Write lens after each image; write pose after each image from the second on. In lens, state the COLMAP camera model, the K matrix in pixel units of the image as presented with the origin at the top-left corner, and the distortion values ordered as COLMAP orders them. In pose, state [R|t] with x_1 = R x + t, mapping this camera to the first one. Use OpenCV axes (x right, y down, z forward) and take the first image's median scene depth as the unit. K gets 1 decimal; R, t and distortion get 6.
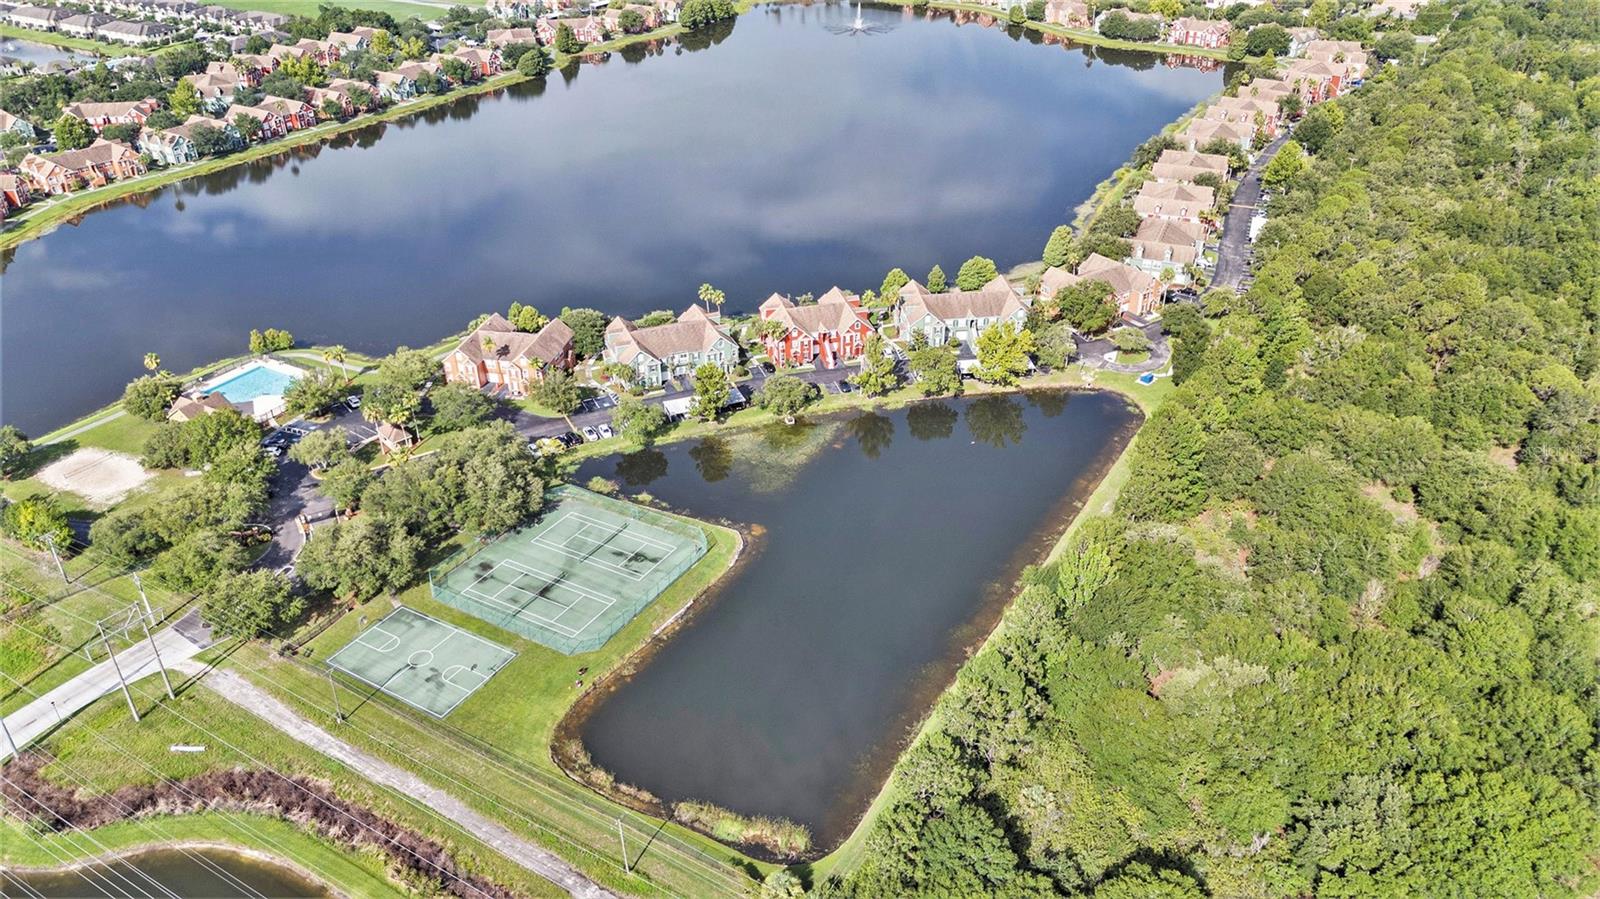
lens RADIAL K [[1210.2, 0, 800.0], [0, 1210.2, 449.5], [0, 0, 1]] dist [0.077619, -0.077545]
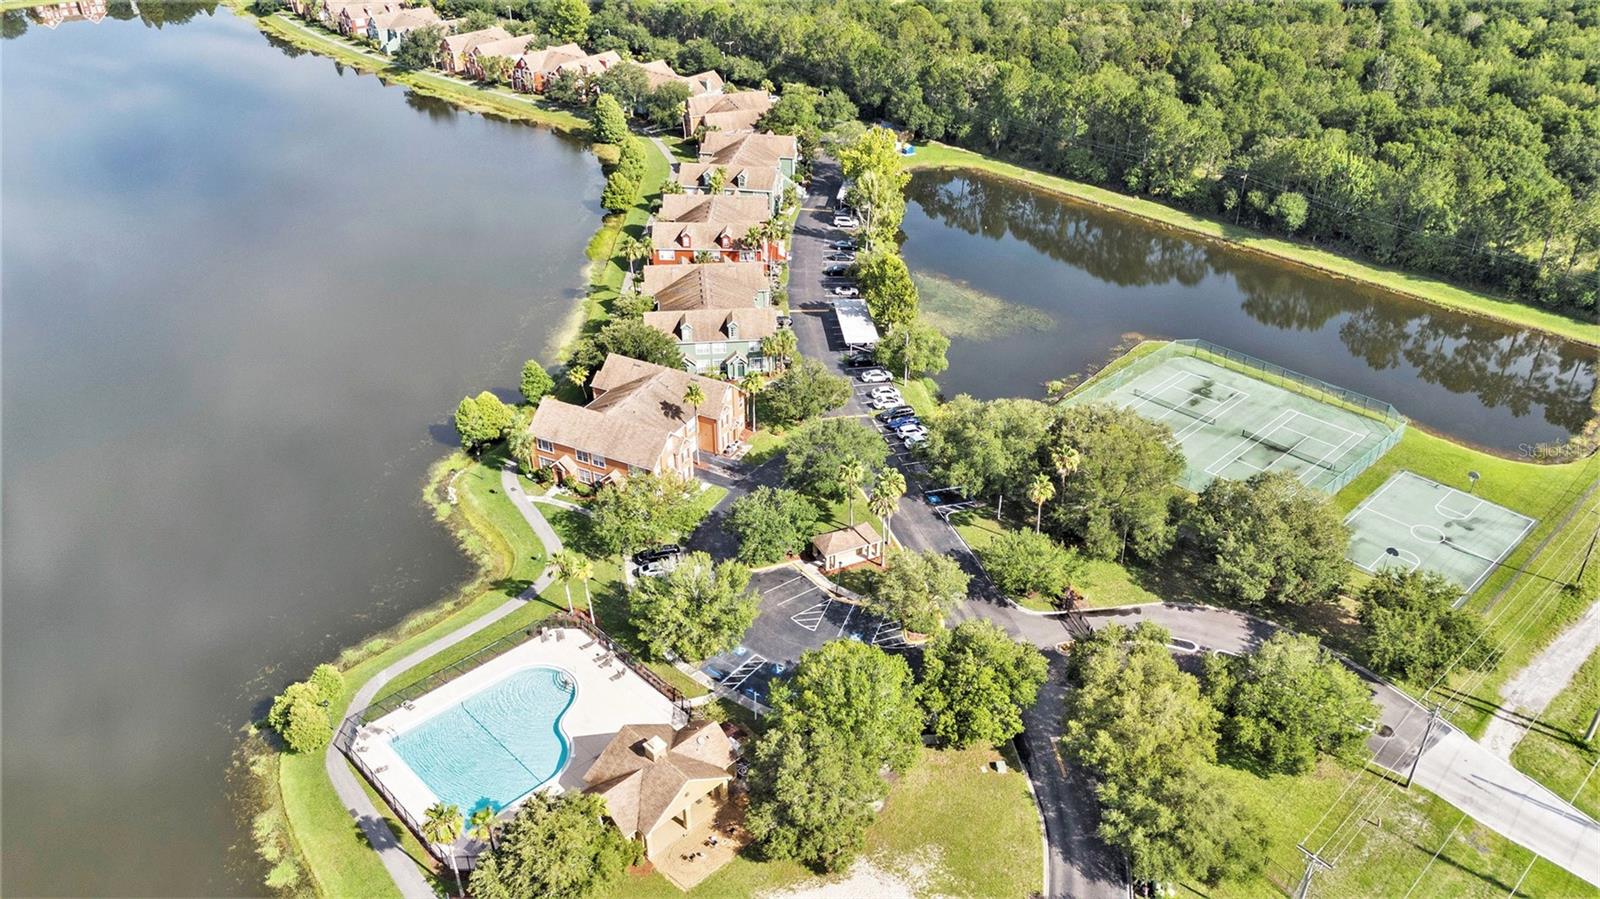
lens RADIAL K [[1210.2, 0, 800.0], [0, 1210.2, 449.5], [0, 0, 1]] dist [0.077619, -0.077545]
pose [[0.250307, -0.475074, 0.843594, -1.008460], [0.485036, 0.815633, 0.315410, -0.303025], [-0.837906, 0.330224, 0.434587, 0.942028]]
